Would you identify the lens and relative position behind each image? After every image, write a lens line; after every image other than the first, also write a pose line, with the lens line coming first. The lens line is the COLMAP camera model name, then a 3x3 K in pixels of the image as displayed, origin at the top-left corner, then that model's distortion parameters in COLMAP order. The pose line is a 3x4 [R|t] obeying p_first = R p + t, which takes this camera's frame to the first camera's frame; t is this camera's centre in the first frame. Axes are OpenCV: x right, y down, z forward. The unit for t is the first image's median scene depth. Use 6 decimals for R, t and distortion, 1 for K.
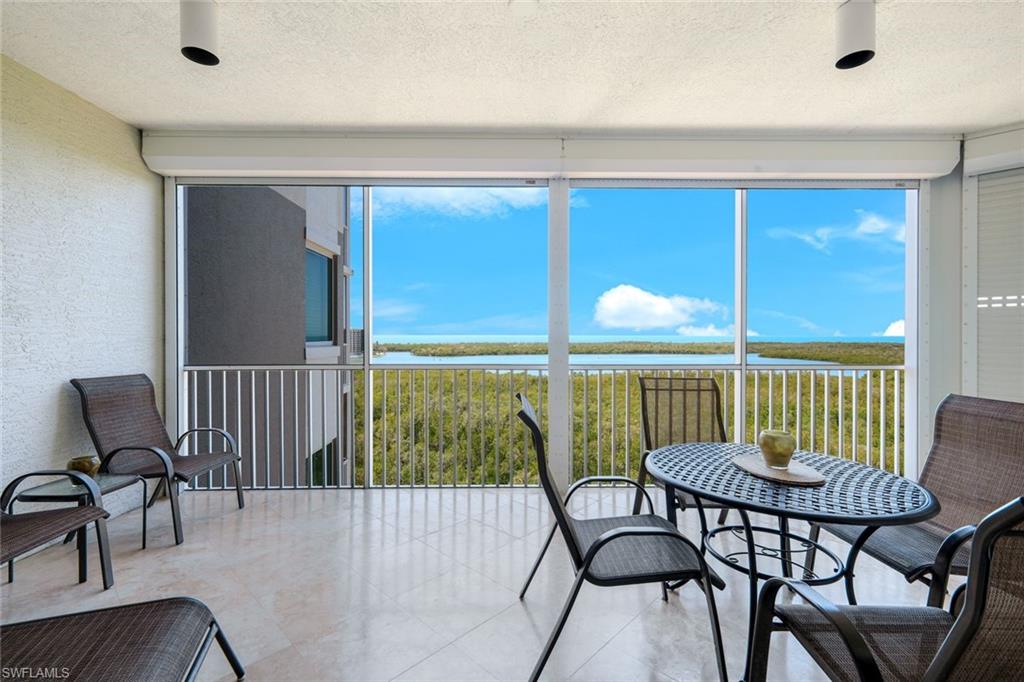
lens RADIAL K [[466.5, 0, 506.2], [0, 466.5, 328.4], [0, 0, 1]] dist [0.011149, 0.000349]
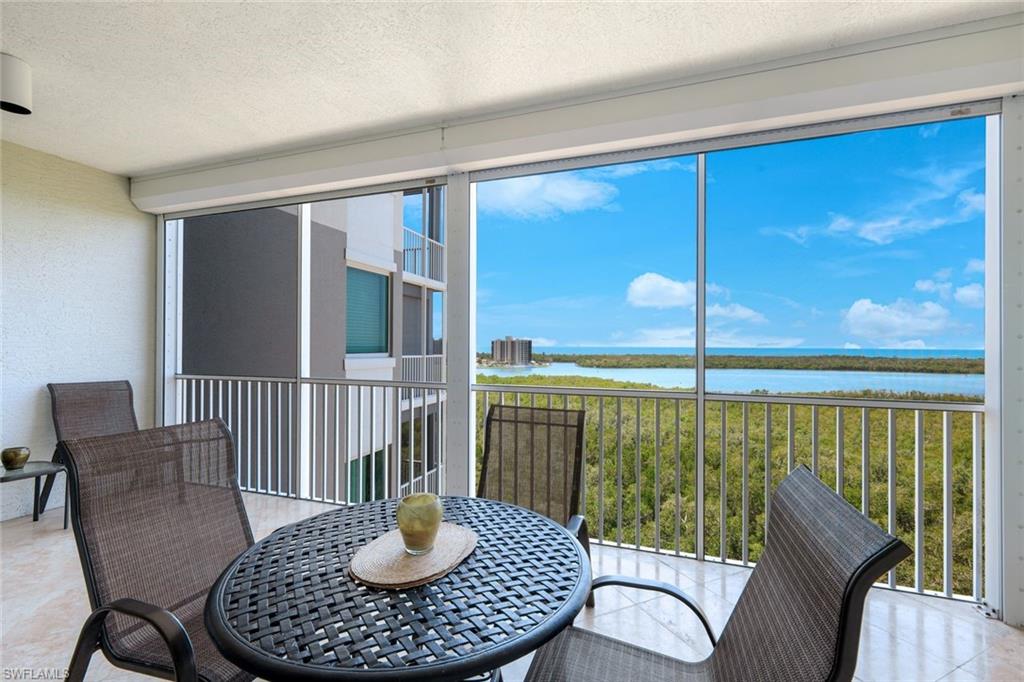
lens RADIAL K [[466.5, 0, 505.4], [0, 466.5, 339.3], [0, 0, 1]] dist [0.011149, 0.000349]
pose [[0.932176, -0.000606, -0.362004, 0.489869], [0.000498, 1.000000, -0.000393, -0.006961], [0.362004, 0.000186, 0.932176, 0.200707]]
